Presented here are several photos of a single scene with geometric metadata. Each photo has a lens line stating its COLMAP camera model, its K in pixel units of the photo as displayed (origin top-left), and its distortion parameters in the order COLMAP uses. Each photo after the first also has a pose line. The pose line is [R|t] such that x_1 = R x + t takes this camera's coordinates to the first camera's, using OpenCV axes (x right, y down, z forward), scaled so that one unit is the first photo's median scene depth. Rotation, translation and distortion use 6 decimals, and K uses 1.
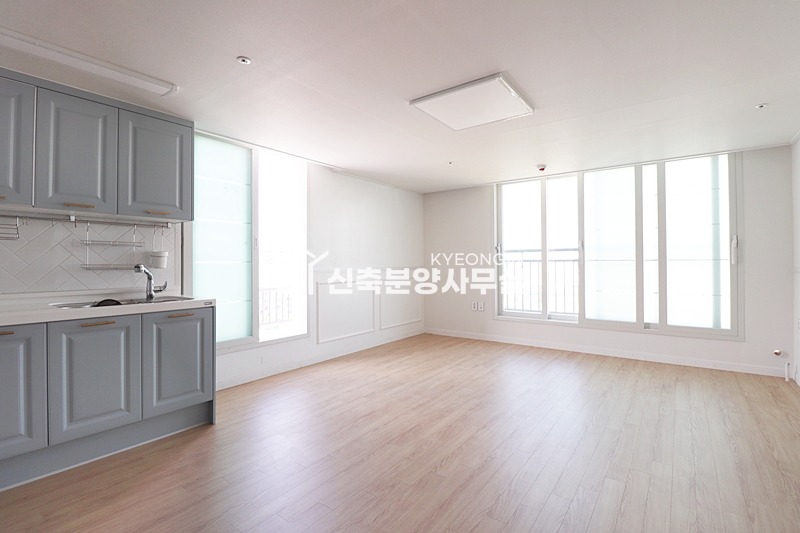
lens RADIAL K [[370.7, 0, 403.1], [0, 370.7, 259.5], [0, 0, 1]] dist [-0.002285, -0.000254]
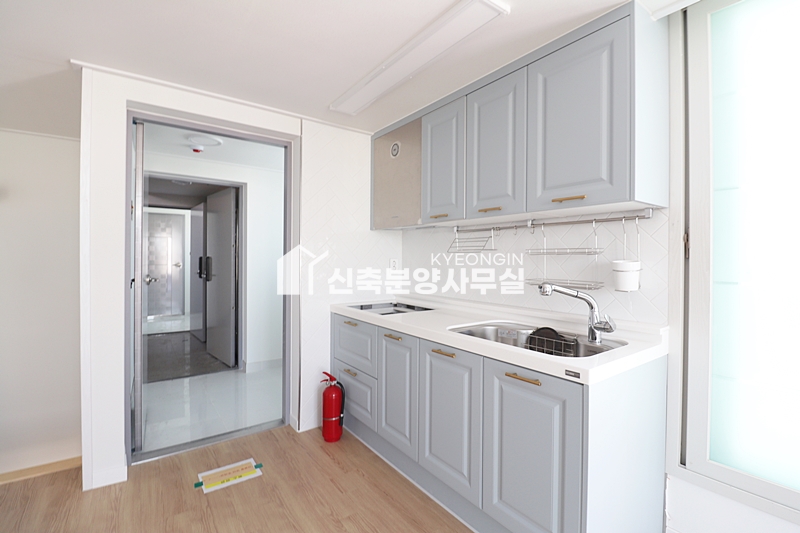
lens RADIAL K [[370.7, 0, 403.1], [0, 370.7, 259.5], [0, 0, 1]] dist [-0.002285, -0.000254]
pose [[-0.302425, 0.003188, -0.953168, -0.001549], [0.002621, 0.999993, 0.002513, -0.010074], [0.953169, -0.001739, -0.302432, 0.307640]]
